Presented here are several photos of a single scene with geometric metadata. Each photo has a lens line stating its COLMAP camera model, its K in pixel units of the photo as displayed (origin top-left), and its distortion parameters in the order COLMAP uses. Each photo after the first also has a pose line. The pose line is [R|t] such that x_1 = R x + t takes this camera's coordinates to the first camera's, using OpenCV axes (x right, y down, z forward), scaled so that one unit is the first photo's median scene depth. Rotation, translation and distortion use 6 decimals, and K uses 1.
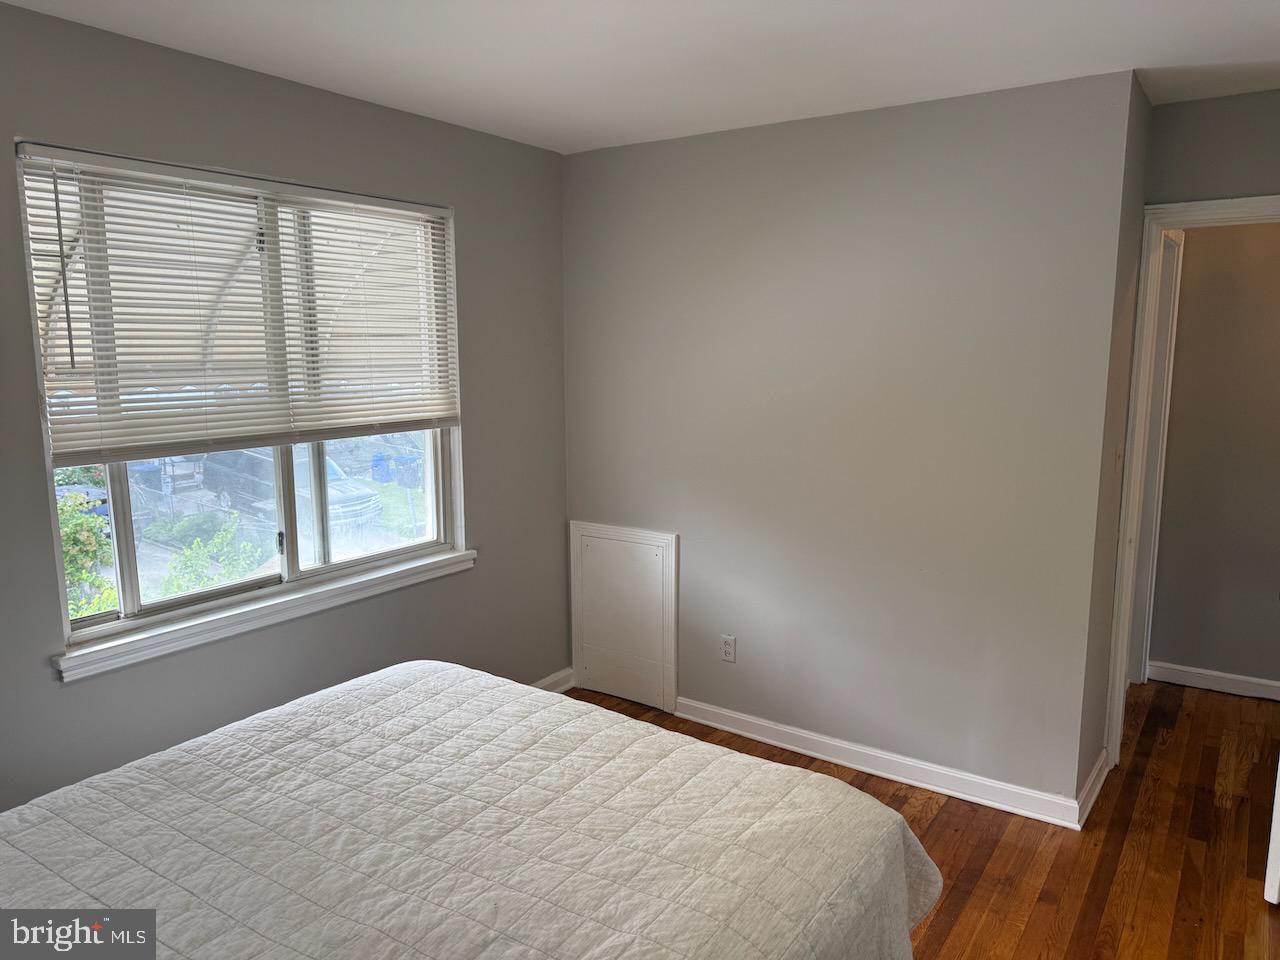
lens RADIAL K [[904.1, 0, 640.0], [0, 904.1, 480.0], [0, 0, 1]] dist [0.085503, -0.125368]
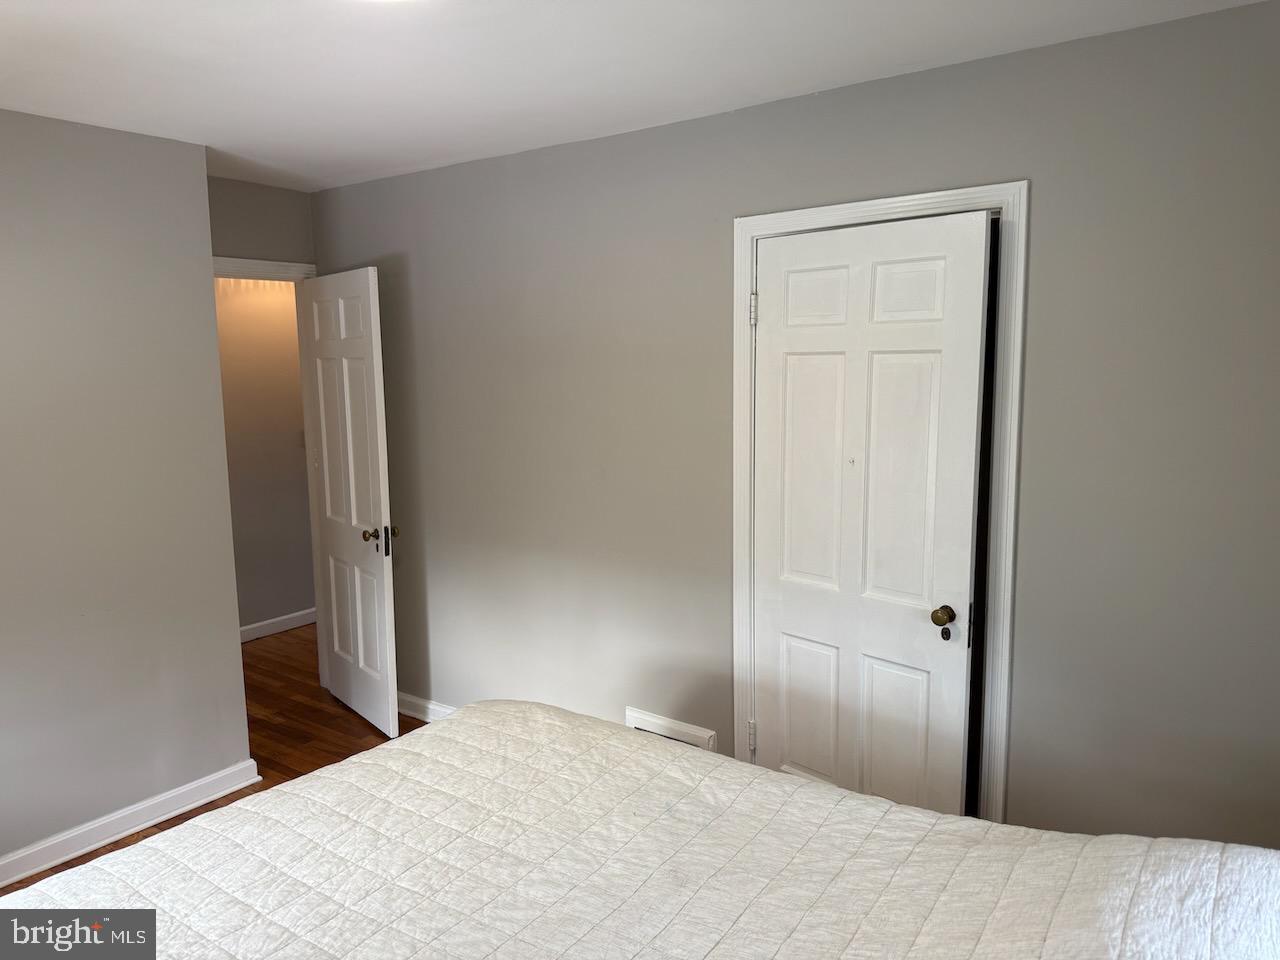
lens RADIAL K [[904.1, 0, 640.0], [0, 904.1, 480.0], [0, 0, 1]] dist [0.085503, -0.125368]
pose [[0.021999, -0.134974, 0.990605, -0.963327], [0.162820, 0.978100, 0.129654, -0.106138], [-0.986411, 0.158438, 0.043494, 0.621974]]
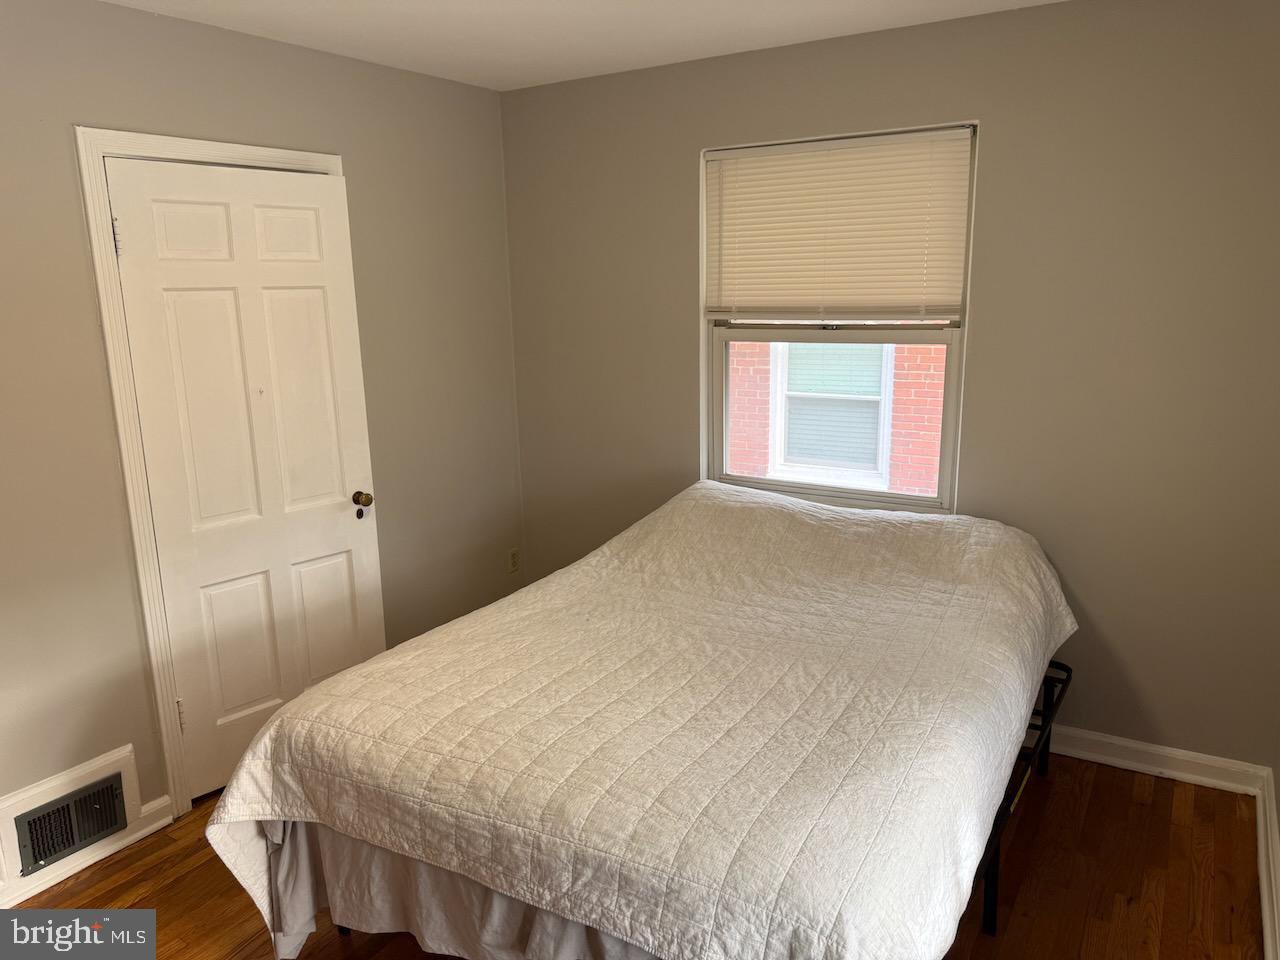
lens RADIAL K [[904.1, 0, 640.0], [0, 904.1, 480.0], [0, 0, 1]] dist [0.085503, -0.125368]
pose [[-0.998613, 0.029386, -0.043680, -0.132988], [0.011846, 0.933865, 0.357430, -0.289248], [0.051295, 0.356417, -0.932918, 1.815448]]
